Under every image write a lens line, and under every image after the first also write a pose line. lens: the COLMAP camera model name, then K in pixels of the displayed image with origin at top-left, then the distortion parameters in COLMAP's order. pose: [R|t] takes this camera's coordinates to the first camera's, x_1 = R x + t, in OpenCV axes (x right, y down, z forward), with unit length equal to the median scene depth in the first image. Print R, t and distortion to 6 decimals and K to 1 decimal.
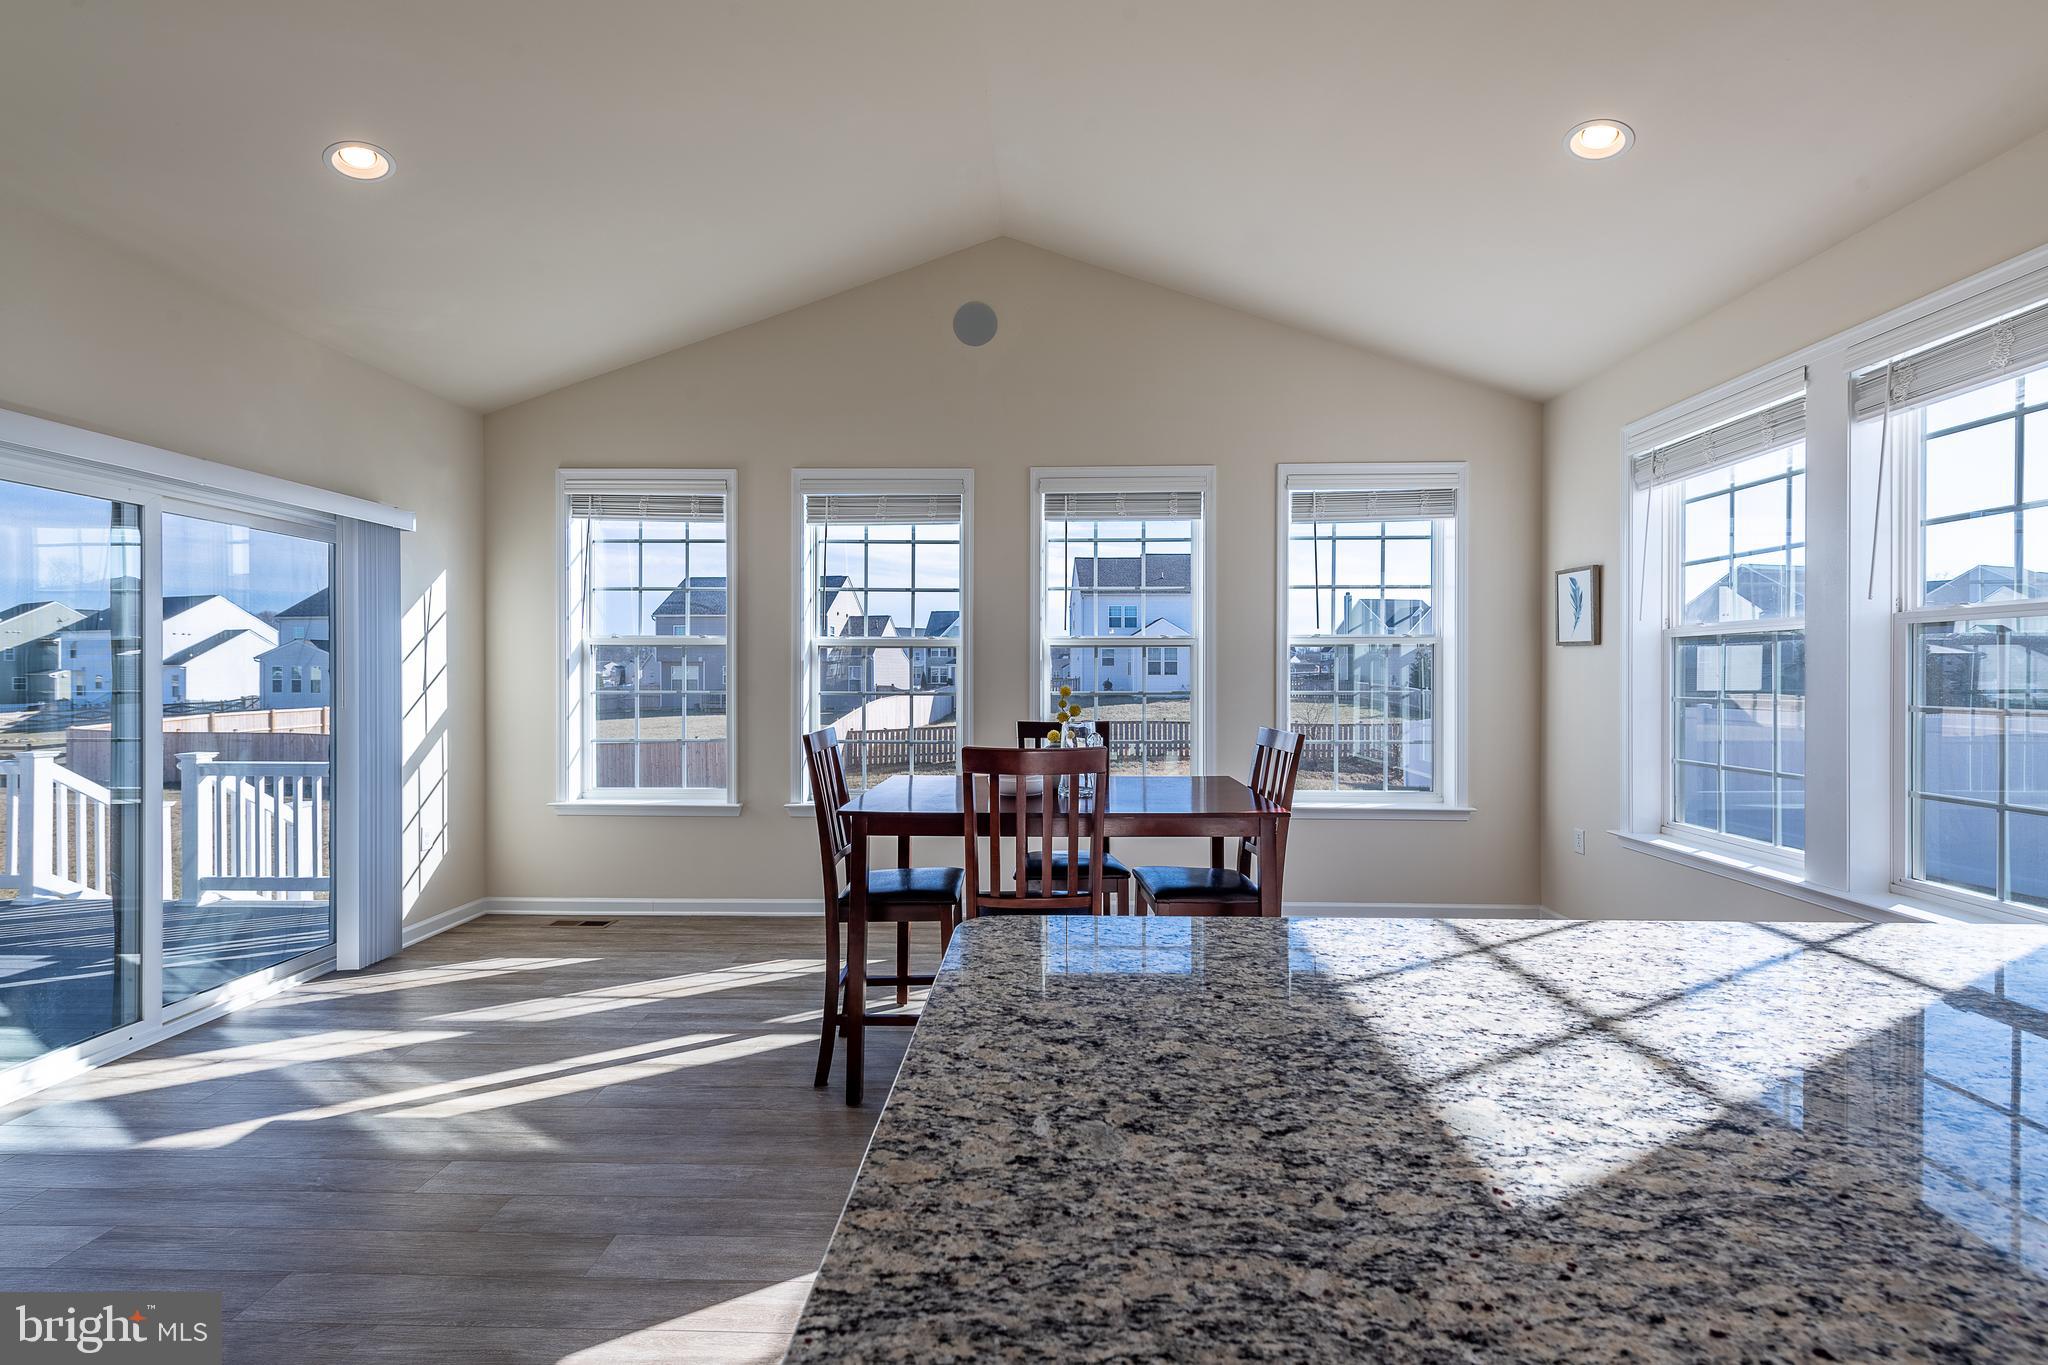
lens RADIAL K [[854.6, 0, 1033.6], [0, 854.6, 680.3], [0, 0, 1]] dist [0.013920, -0.004084]
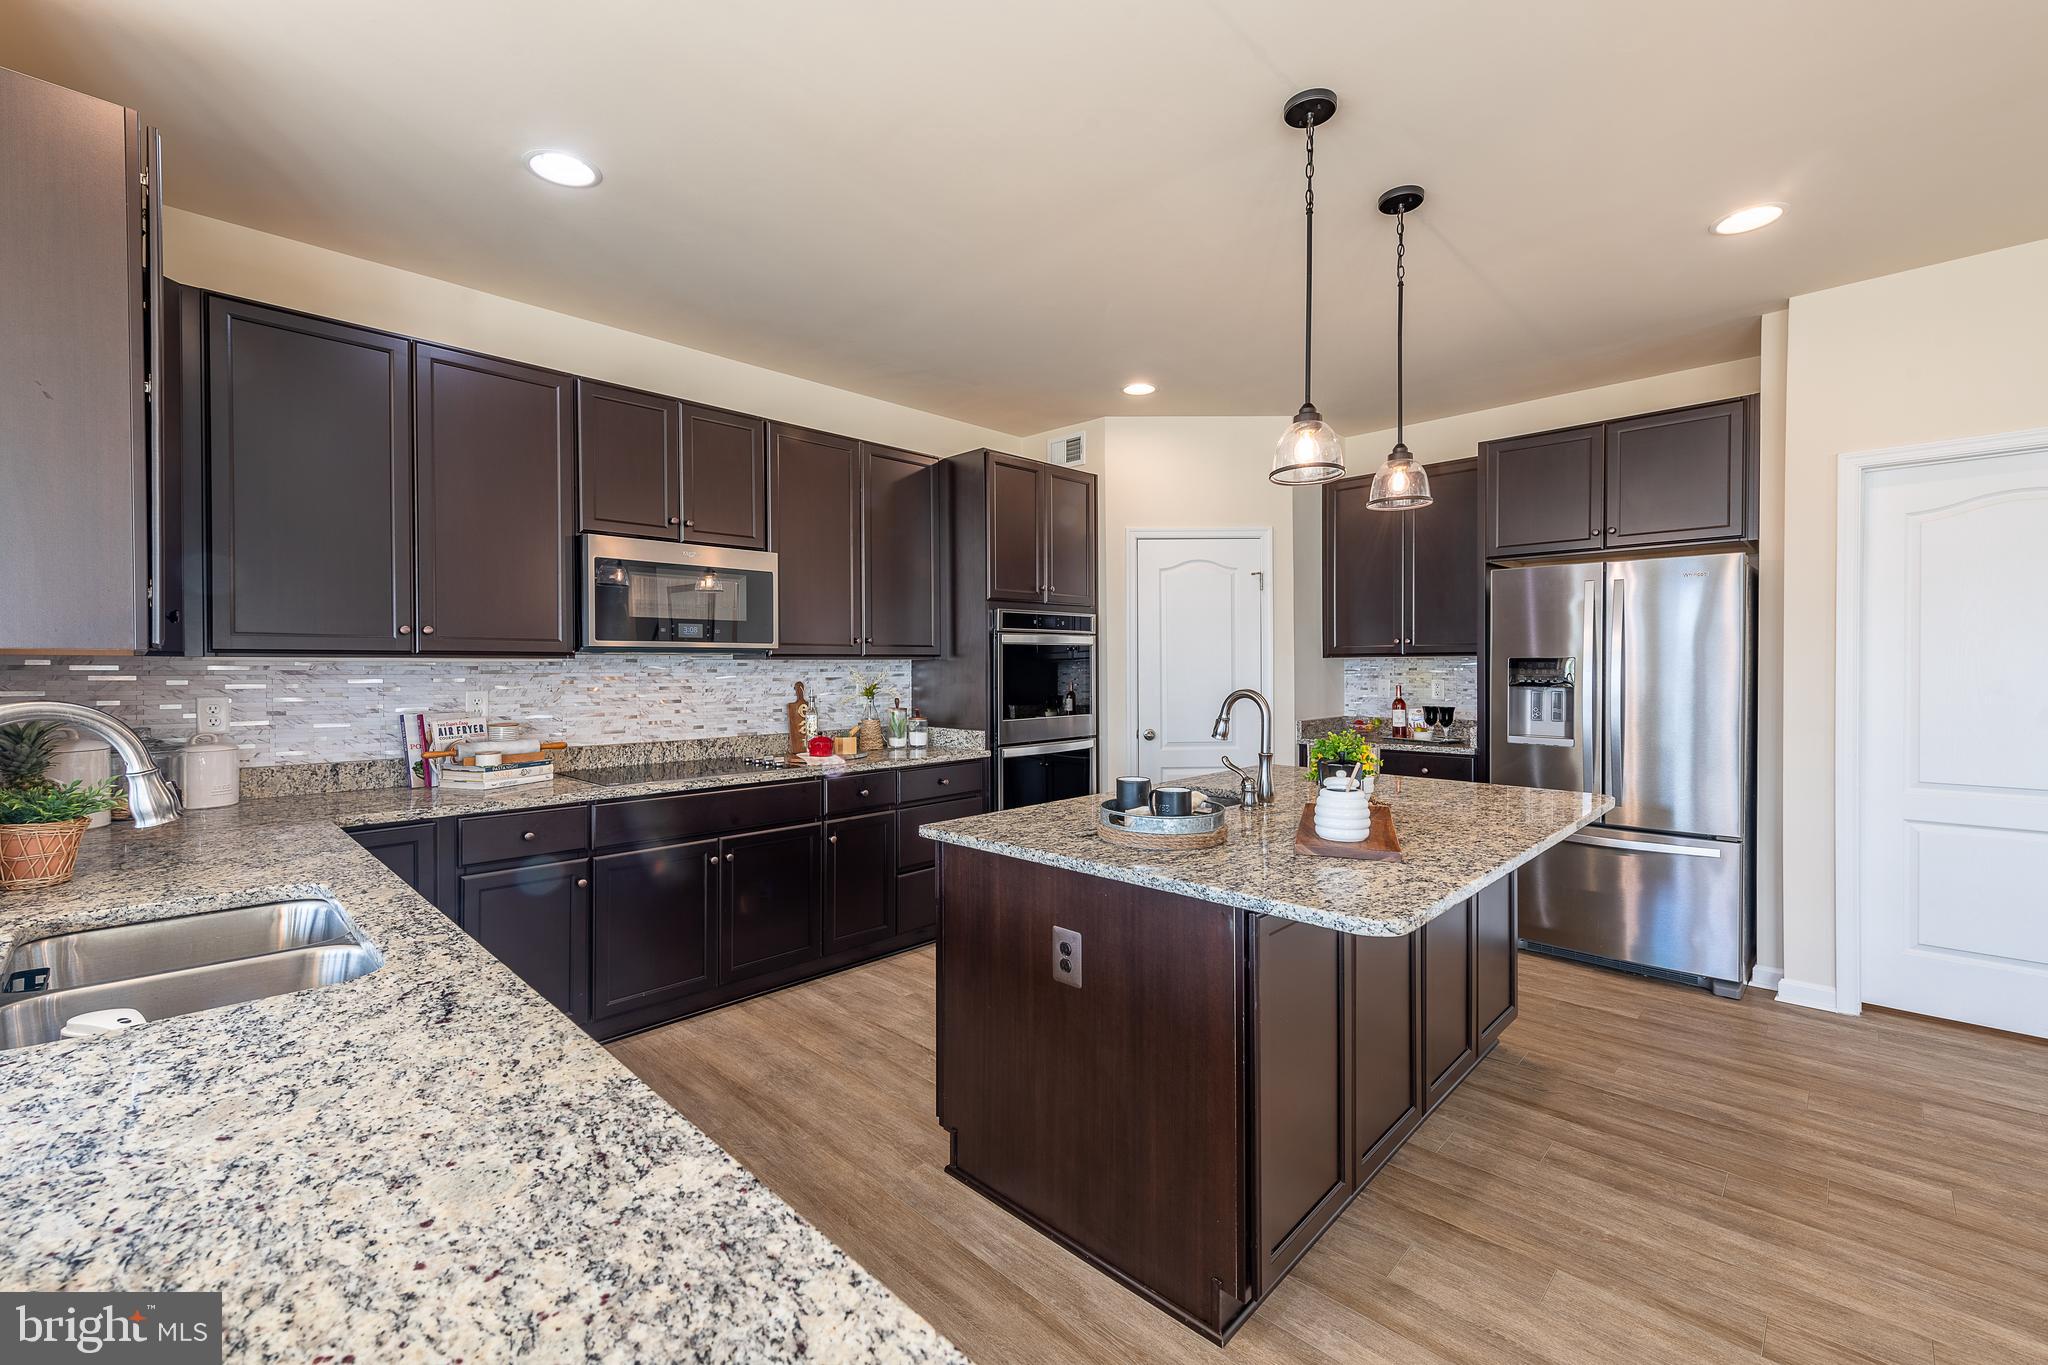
lens RADIAL K [[854.6, 0, 1040.3], [0, 854.6, 667.4], [0, 0, 1]] dist [0.013920, -0.004084]
pose [[-0.738849, 0.002592, 0.673866, -0.076141], [0.008351, 0.999951, 0.005309, -0.001877], [-0.673820, 0.009550, -0.738834, 0.176952]]
